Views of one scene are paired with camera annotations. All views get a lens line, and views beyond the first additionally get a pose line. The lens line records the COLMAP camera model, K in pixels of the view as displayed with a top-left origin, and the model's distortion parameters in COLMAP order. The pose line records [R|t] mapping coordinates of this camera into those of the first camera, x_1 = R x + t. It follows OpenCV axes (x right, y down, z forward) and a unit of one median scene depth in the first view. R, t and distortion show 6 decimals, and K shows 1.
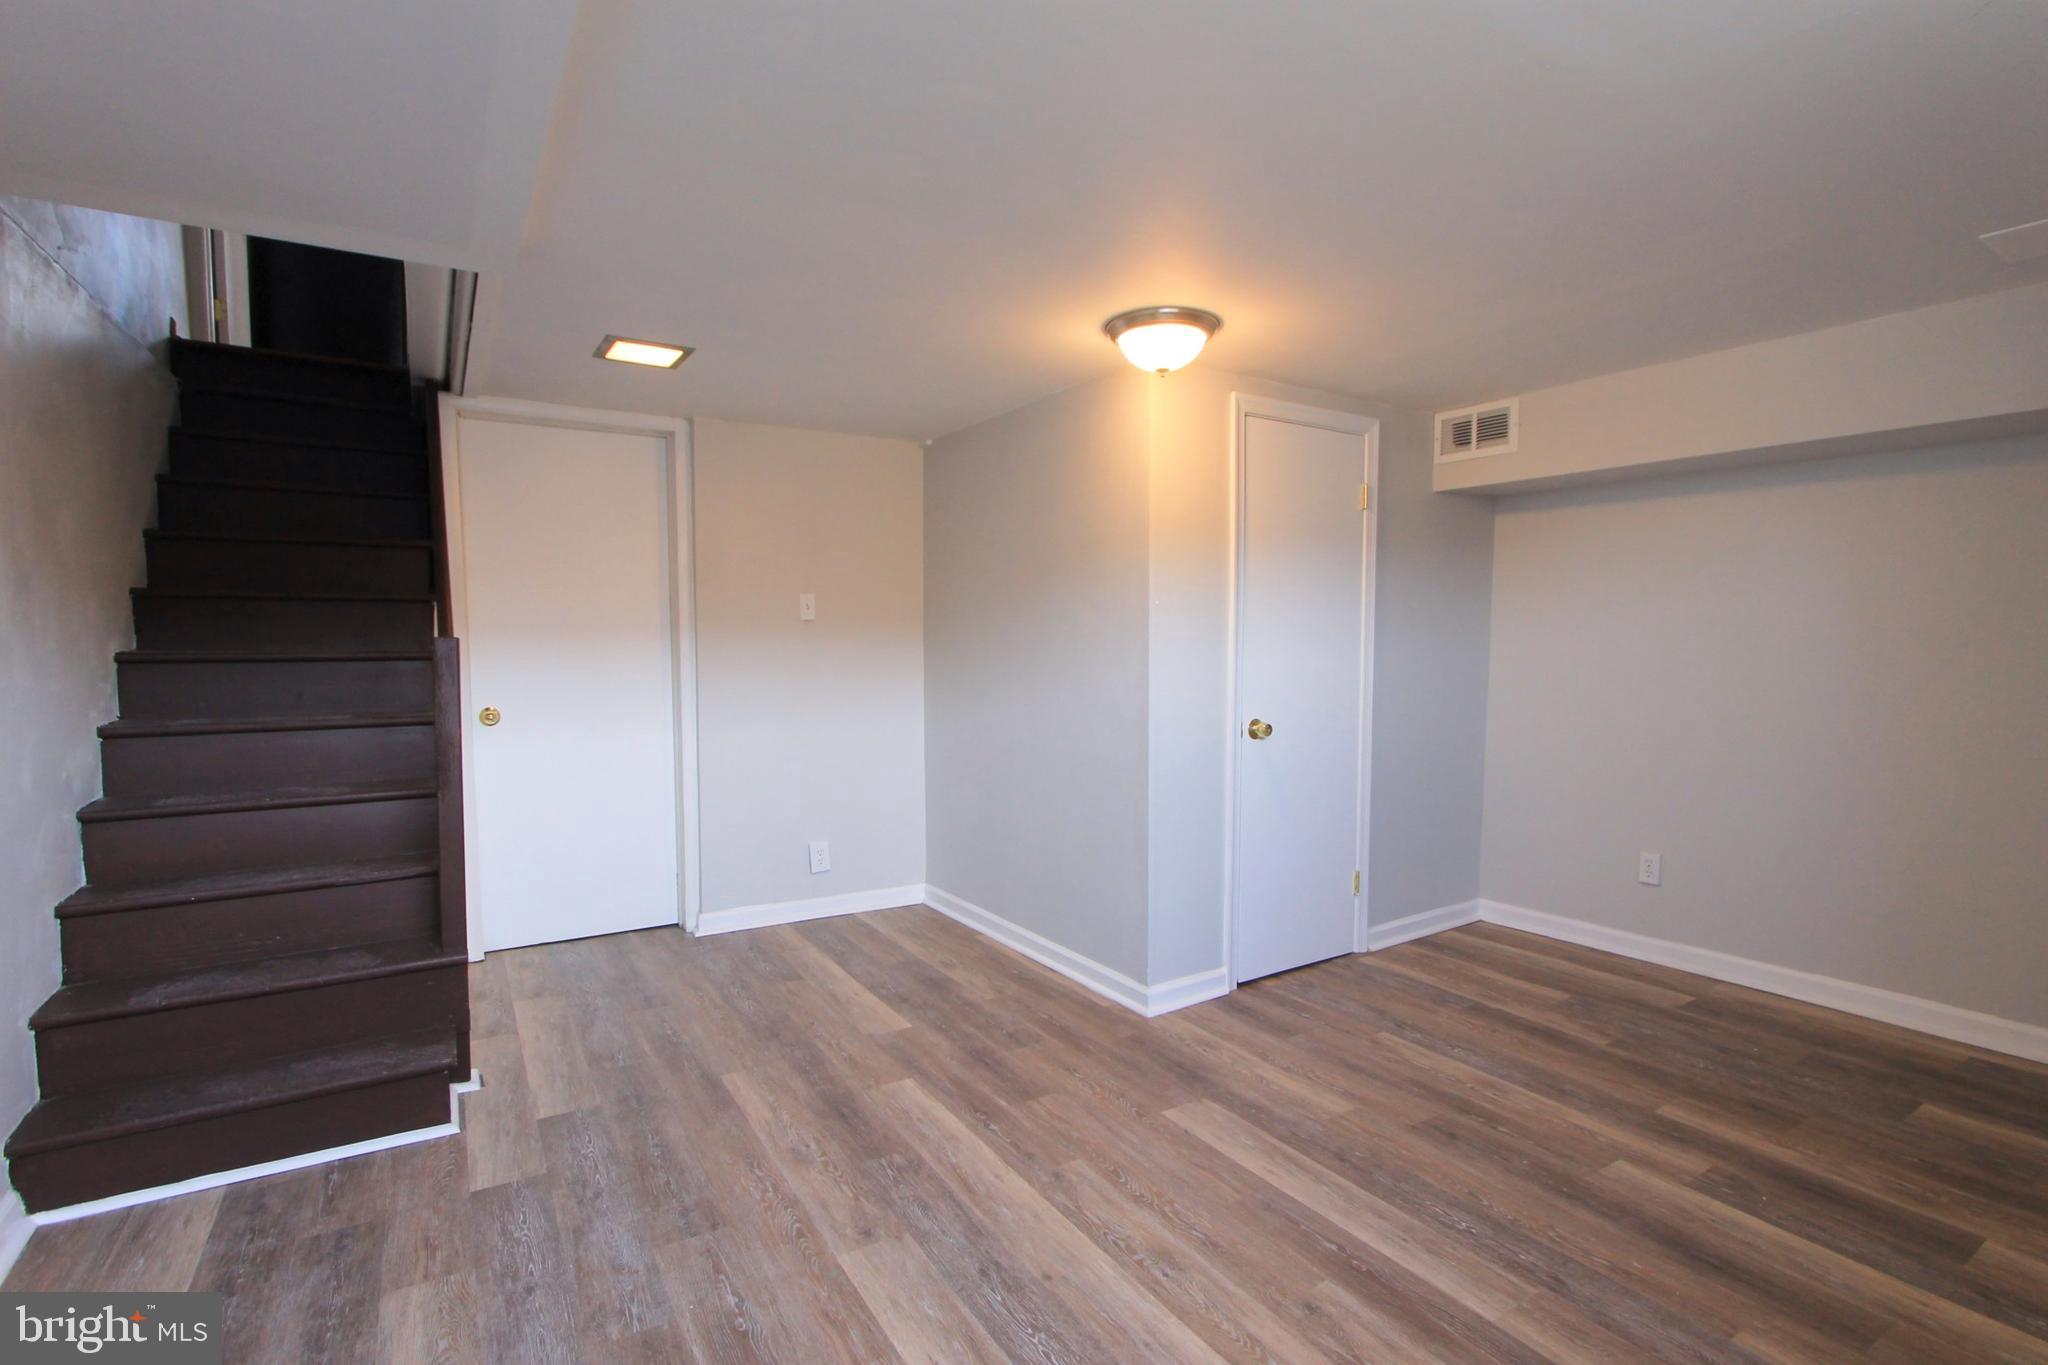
lens RADIAL K [[957.3, 0, 1024.0], [0, 957.3, 682.5], [0, 0, 1]] dist [-0.013720, 0.000702]
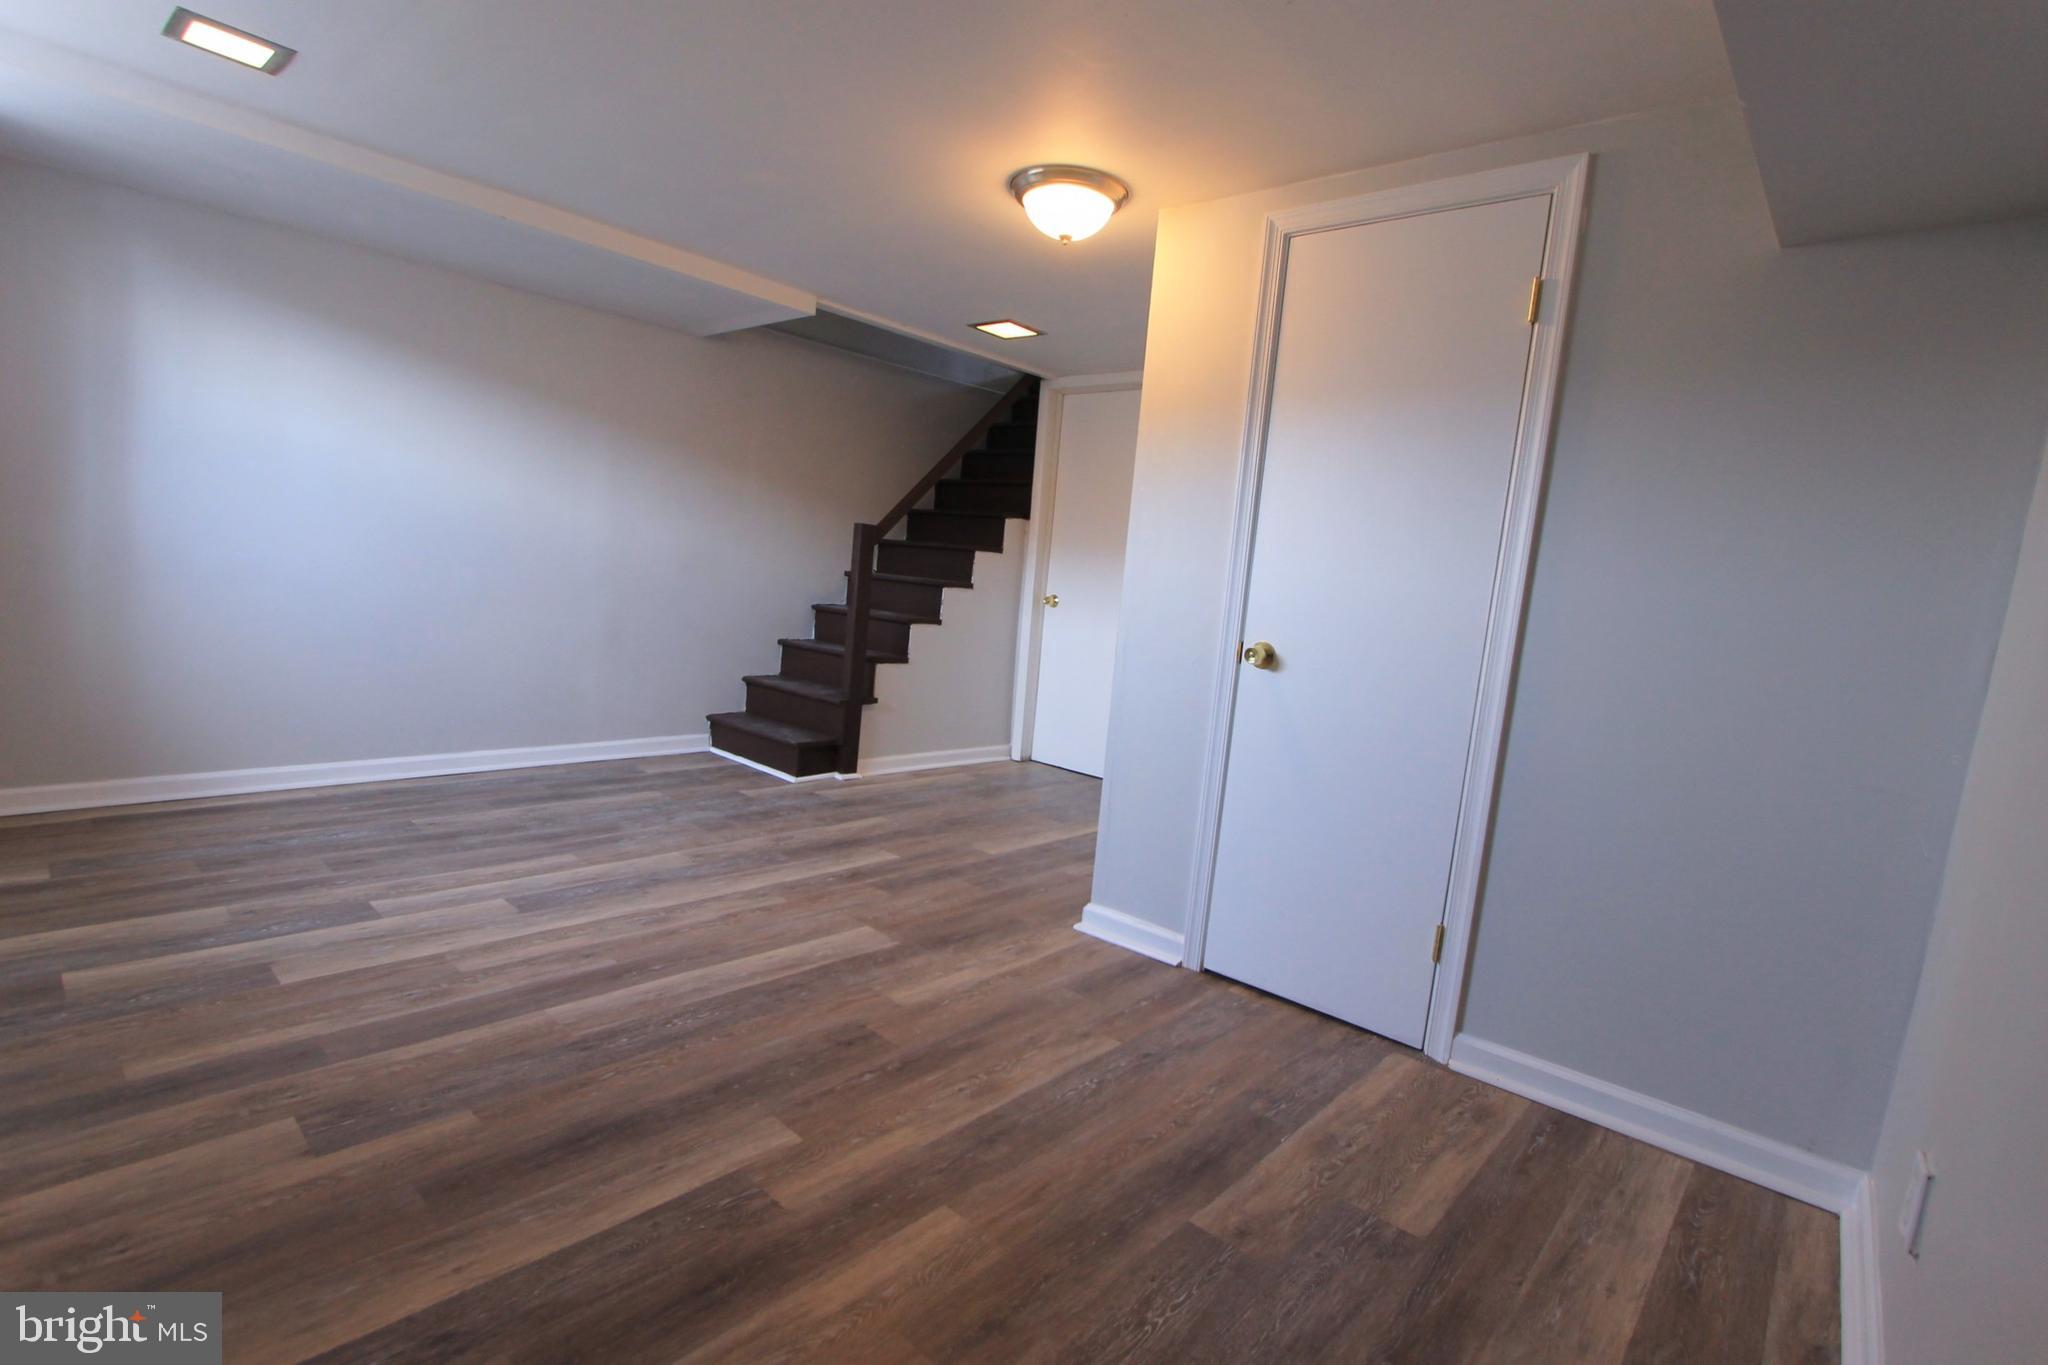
lens RADIAL K [[957.3, 0, 1024.0], [0, 957.3, 682.5], [0, 0, 1]] dist [-0.013720, 0.000702]
pose [[0.277947, 0.134771, -0.951095, 1.273791], [-0.131724, 0.986103, 0.101237, 0.025811], [0.951522, 0.097143, 0.291837, 0.841044]]
